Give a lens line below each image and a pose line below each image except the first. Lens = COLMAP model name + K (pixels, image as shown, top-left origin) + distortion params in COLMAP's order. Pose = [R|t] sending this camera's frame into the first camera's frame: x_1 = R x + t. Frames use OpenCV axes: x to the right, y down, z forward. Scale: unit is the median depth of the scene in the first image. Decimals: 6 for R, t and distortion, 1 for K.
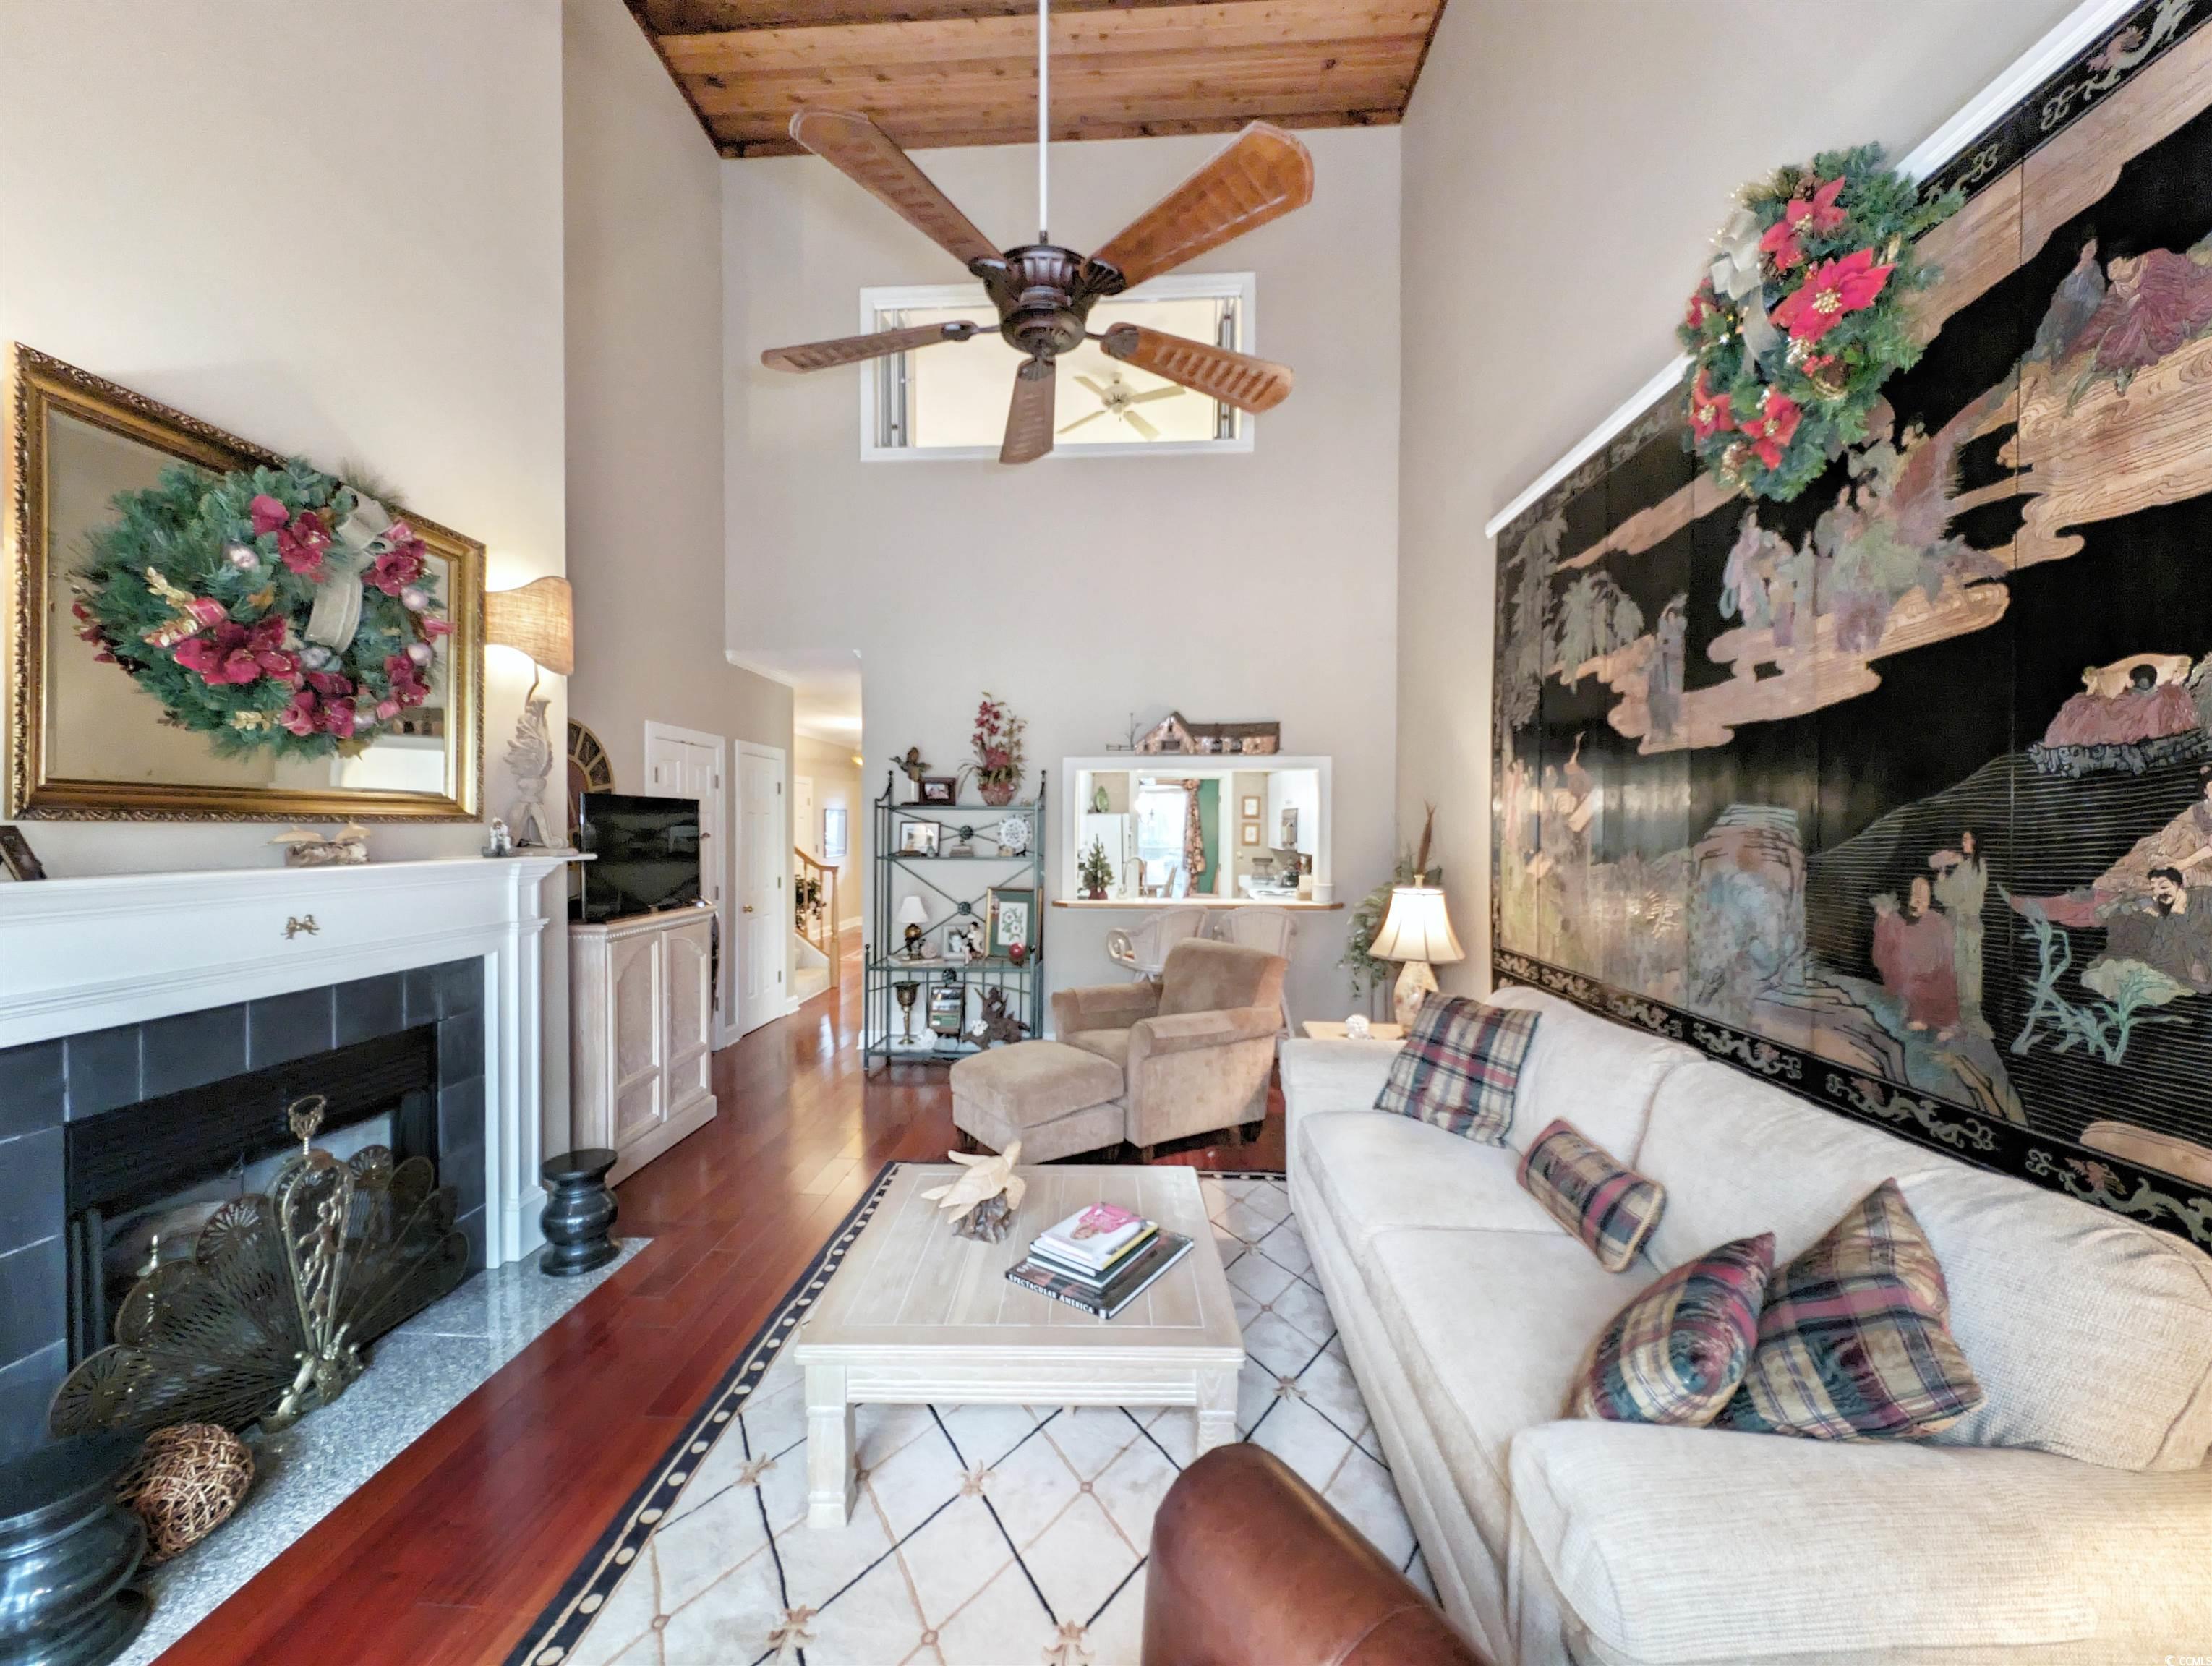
lens RADIAL K [[844.9, 0, 1083.4], [0, 844.9, 834.6], [0, 0, 1]] dist [0.002686, -0.003391]
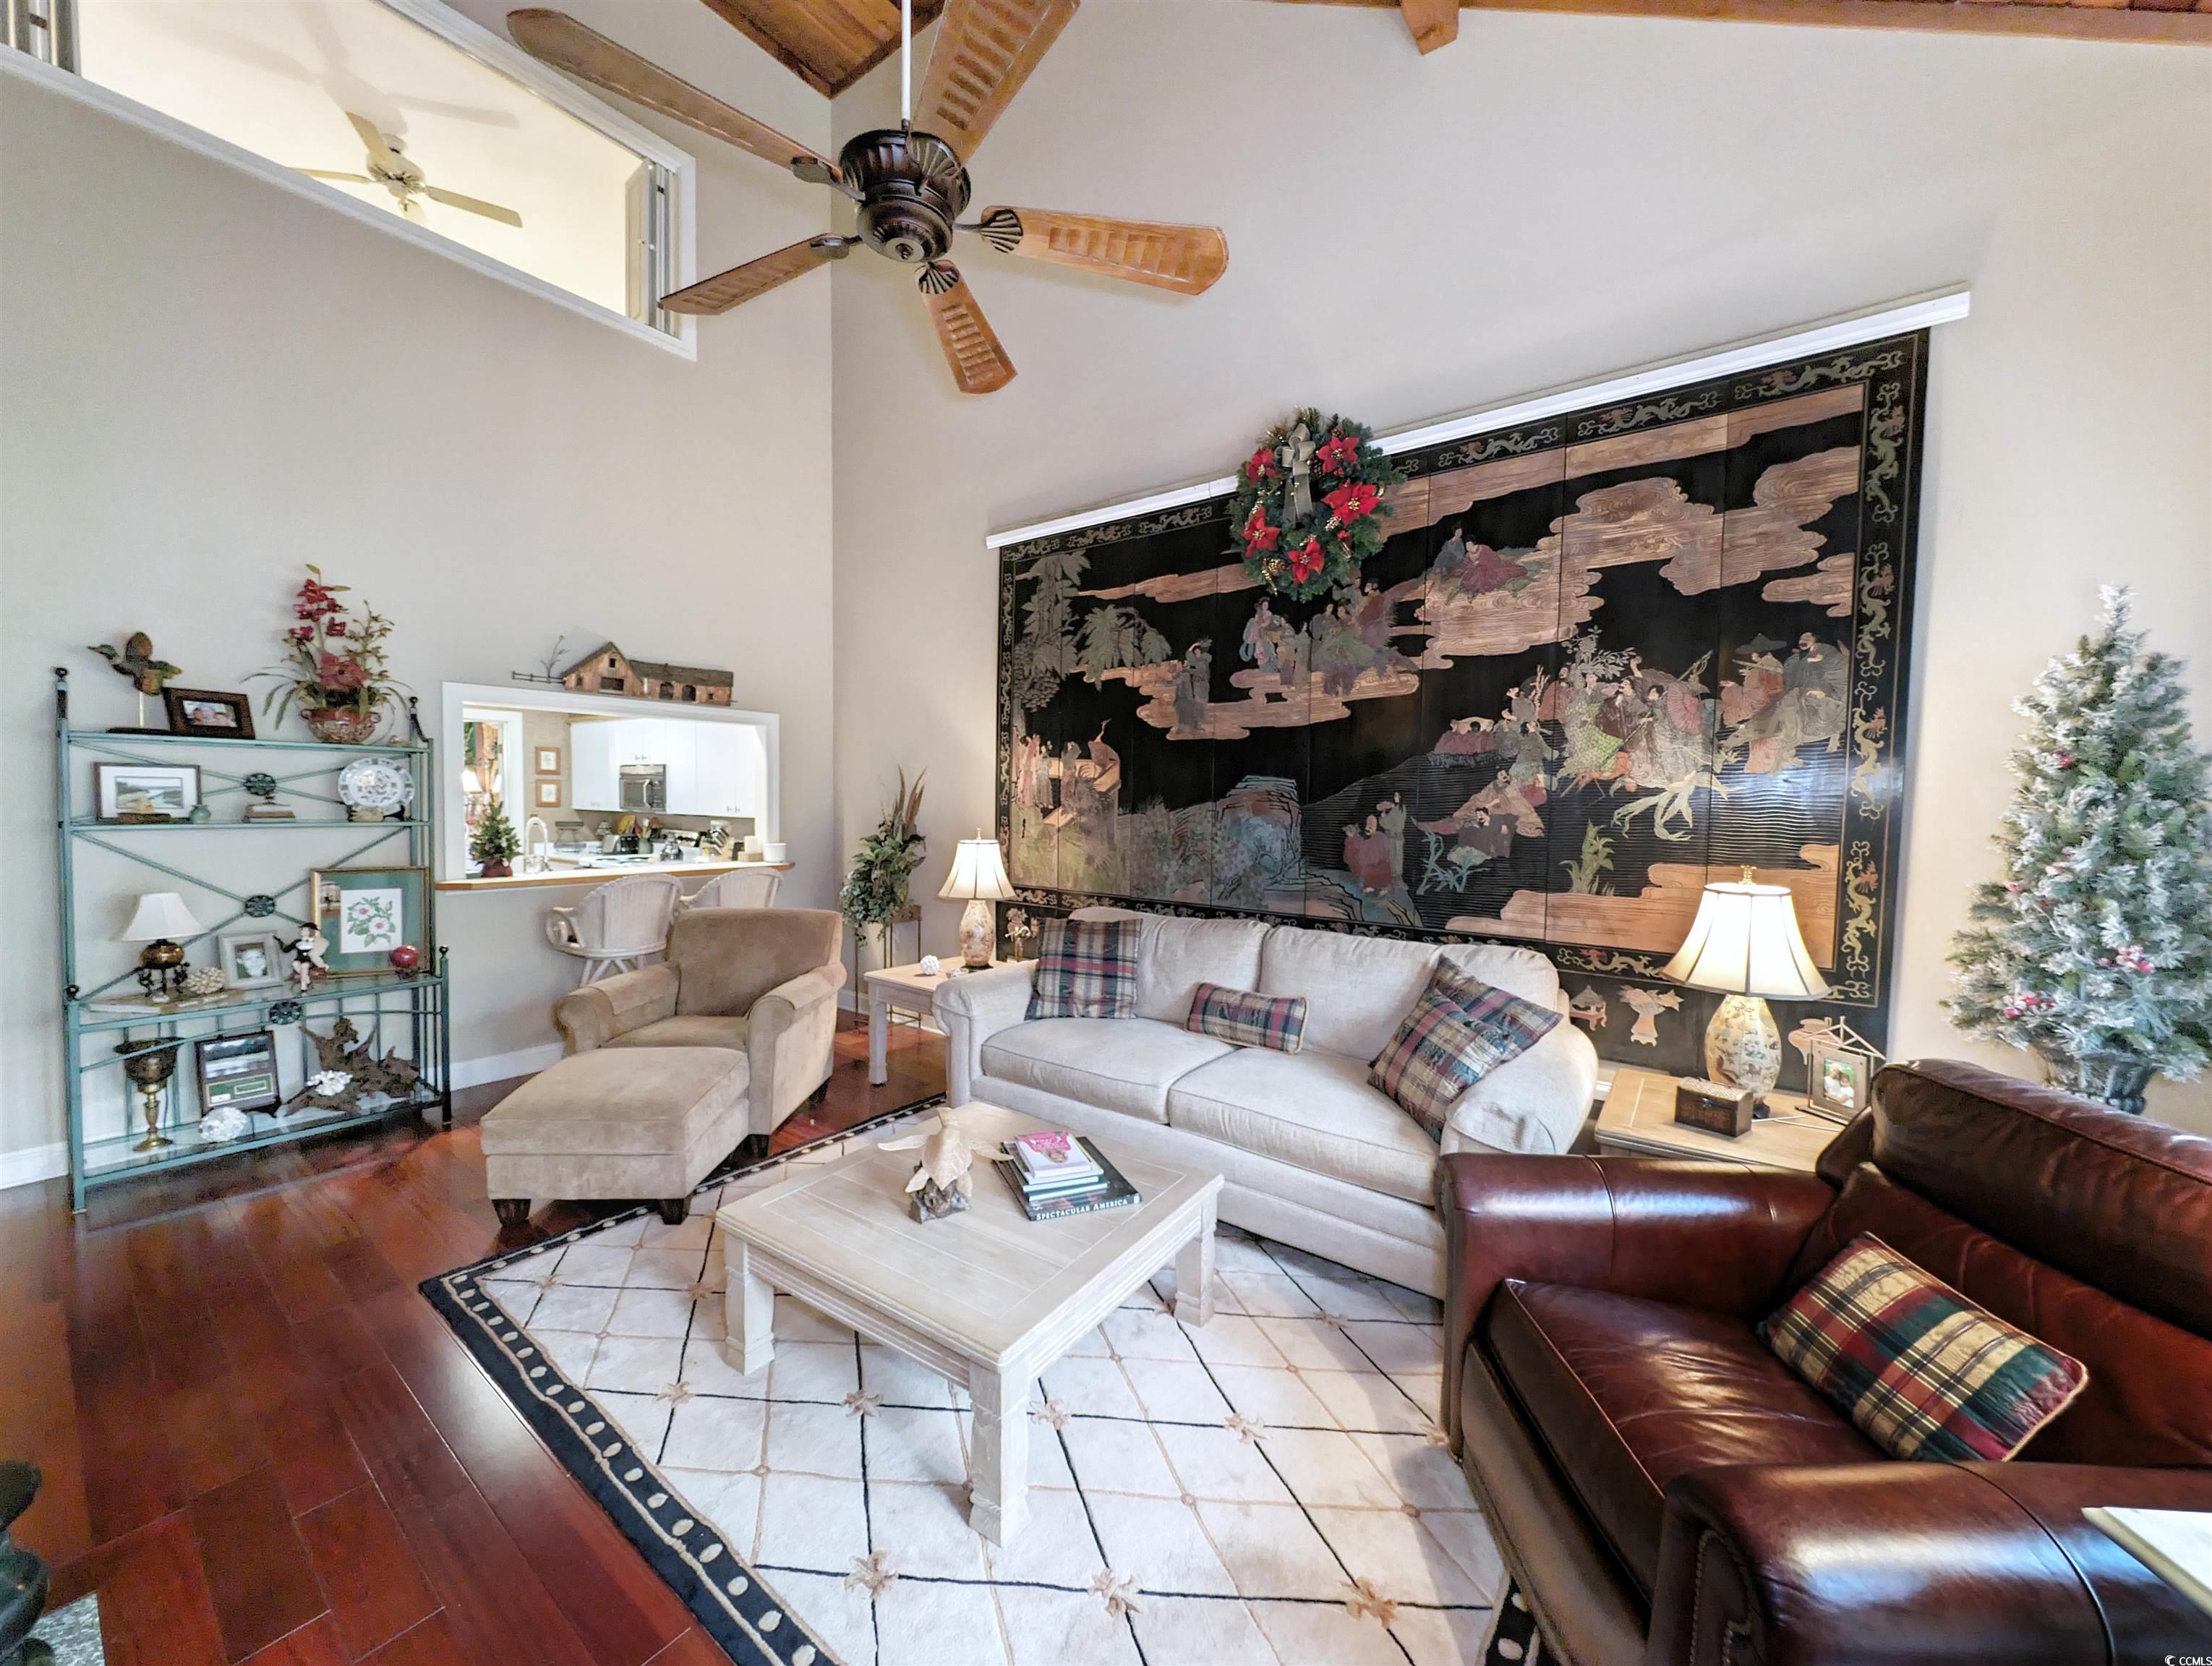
lens RADIAL K [[844.9, 0, 1092.4], [0, 844.9, 836.2], [0, 0, 1]] dist [0.002686, -0.003391]
pose [[0.549617, -0.030788, 0.834849, -0.666279], [-0.005430, 0.999168, 0.040422, 0.014989], [-0.835399, -0.026750, 0.548993, 0.294908]]
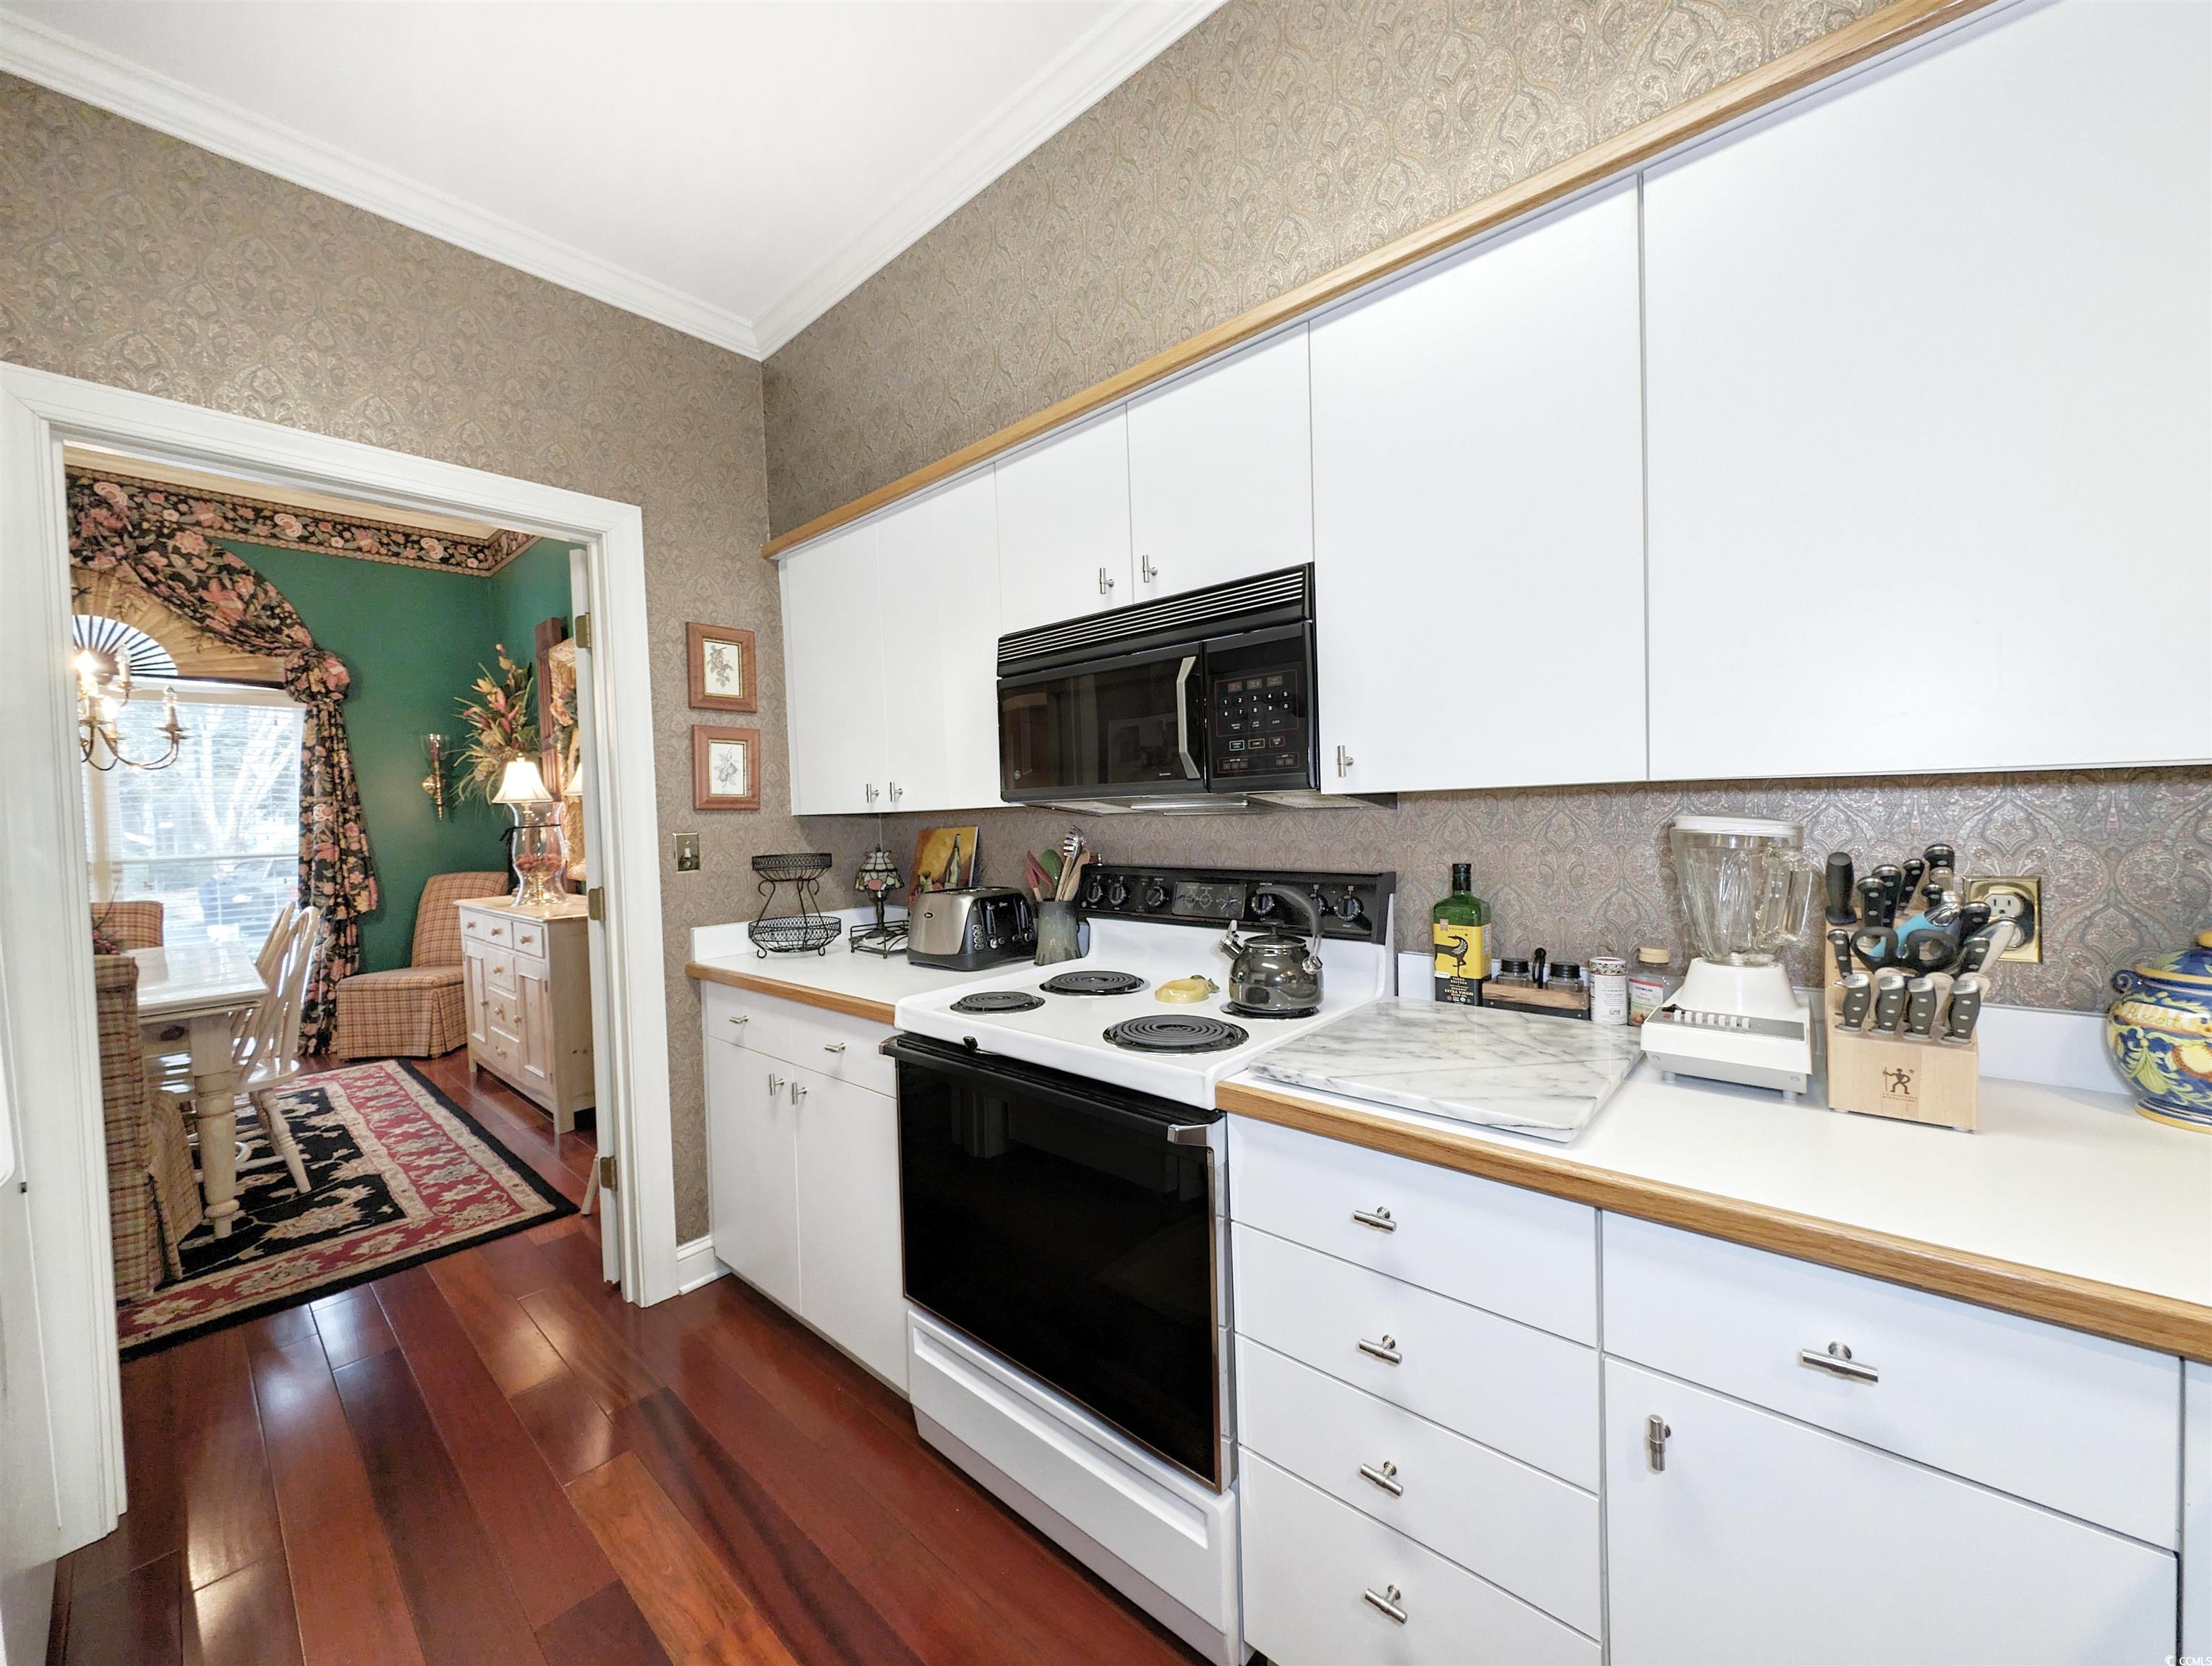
lens RADIAL K [[844.9, 0, 1100.0], [0, 844.9, 833.7], [0, 0, 1]] dist [0.002686, -0.003391]
pose [[0.607339, -0.039896, 0.793440, 0.181323], [0.038510, 0.999043, 0.020757, 0.059021], [-0.793509, 0.017949, 0.608294, 2.406257]]
